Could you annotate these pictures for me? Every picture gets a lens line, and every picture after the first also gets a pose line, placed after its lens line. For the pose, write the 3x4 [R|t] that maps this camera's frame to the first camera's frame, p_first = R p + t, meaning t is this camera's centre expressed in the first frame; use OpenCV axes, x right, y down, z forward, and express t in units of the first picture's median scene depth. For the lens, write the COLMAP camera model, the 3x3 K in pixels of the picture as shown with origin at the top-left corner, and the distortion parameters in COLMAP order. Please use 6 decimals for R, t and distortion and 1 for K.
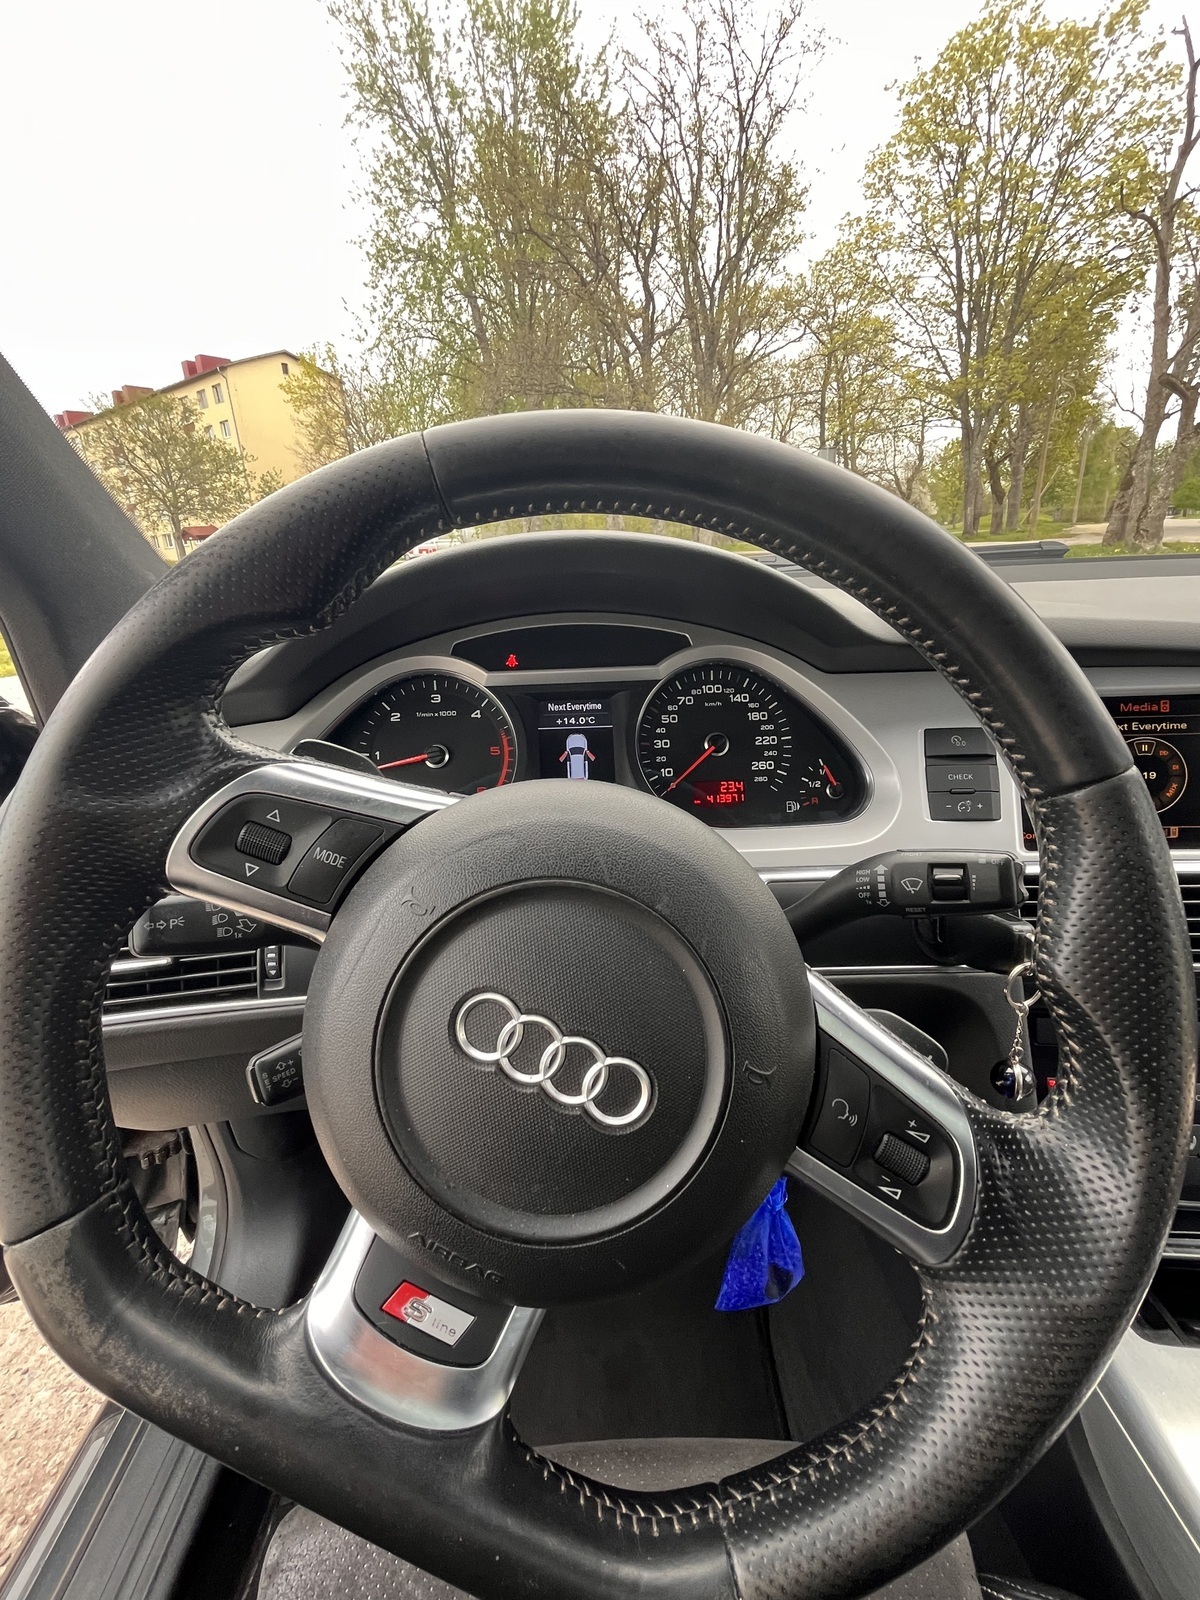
lens RADIAL K [[696.1, 0, 605.4], [0, 696.1, 786.4], [0, 0, 1]] dist [0.000128, -0.000350]
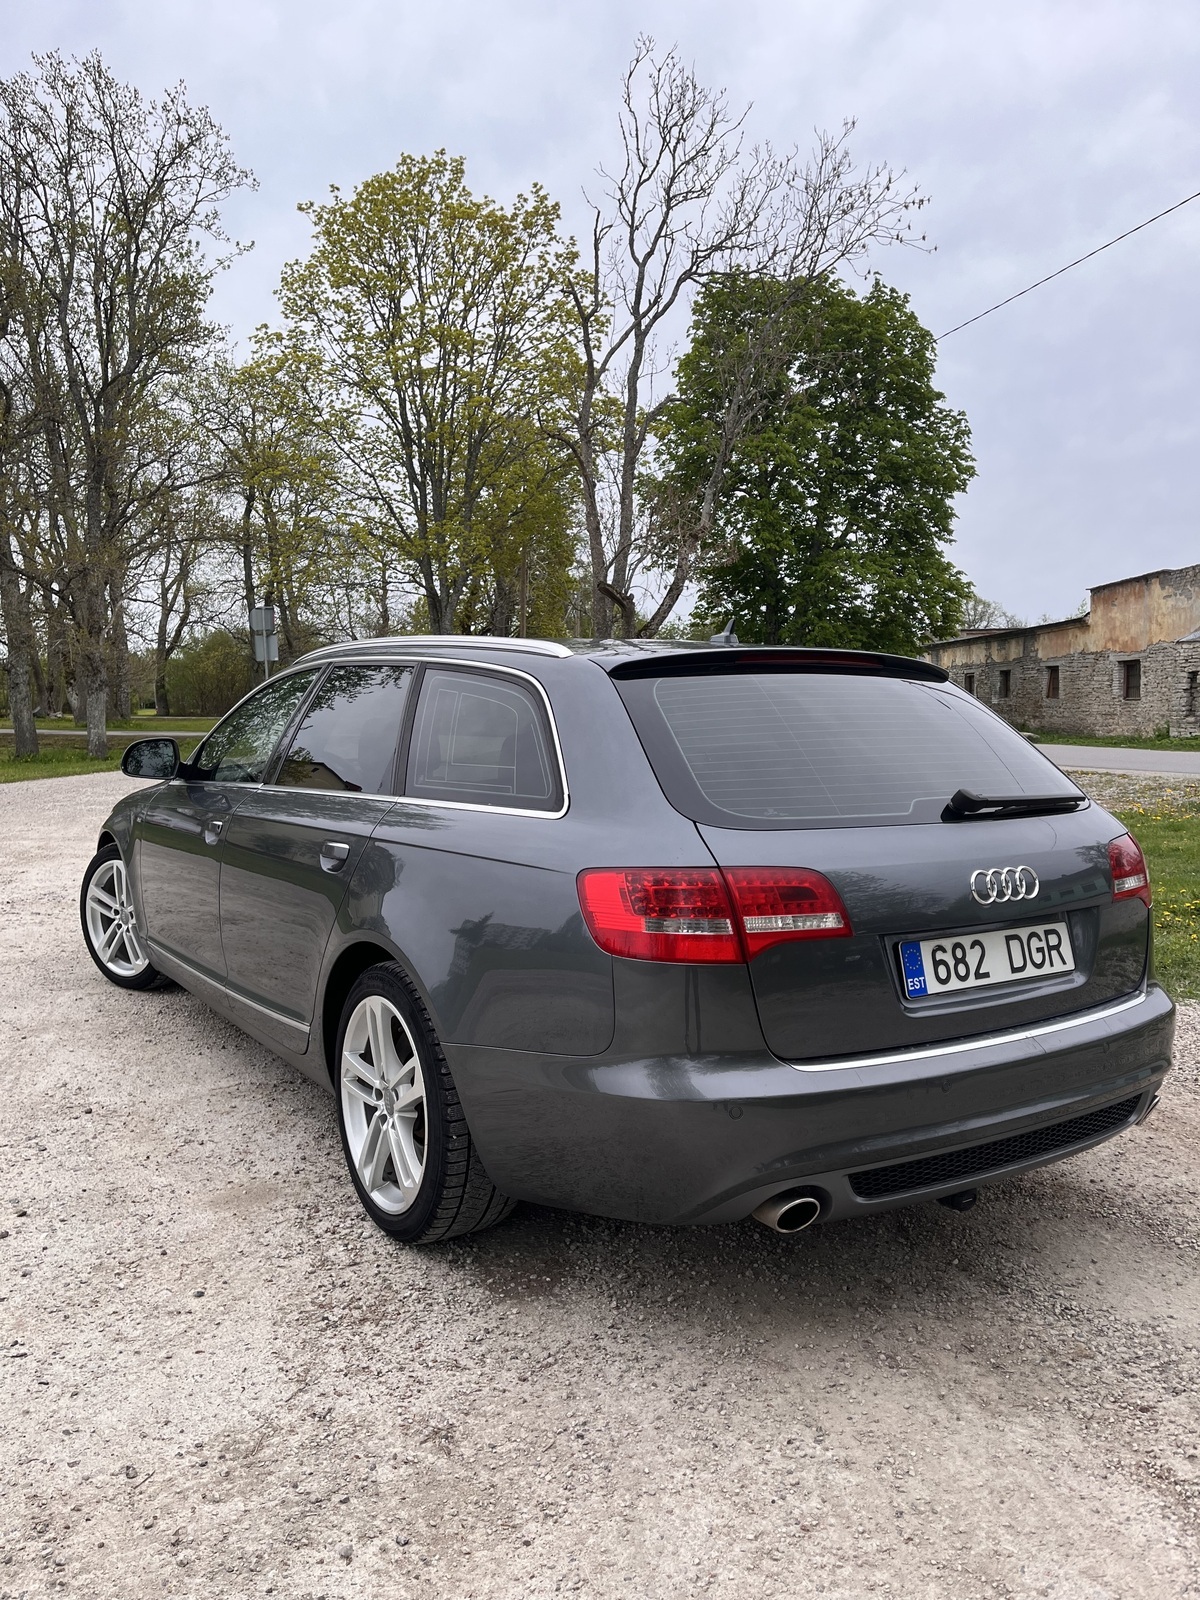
lens RADIAL K [[1226.8, 0, 600.0], [0, 1226.8, 800.0], [0, 0, 1]] dist [0.005084, -0.005804]
pose [[0.843460, 0.013315, 0.537027, -0.062796], [0.131984, 0.963914, -0.231193, 0.052895], [-0.520726, 0.265881, 0.811265, -0.161016]]
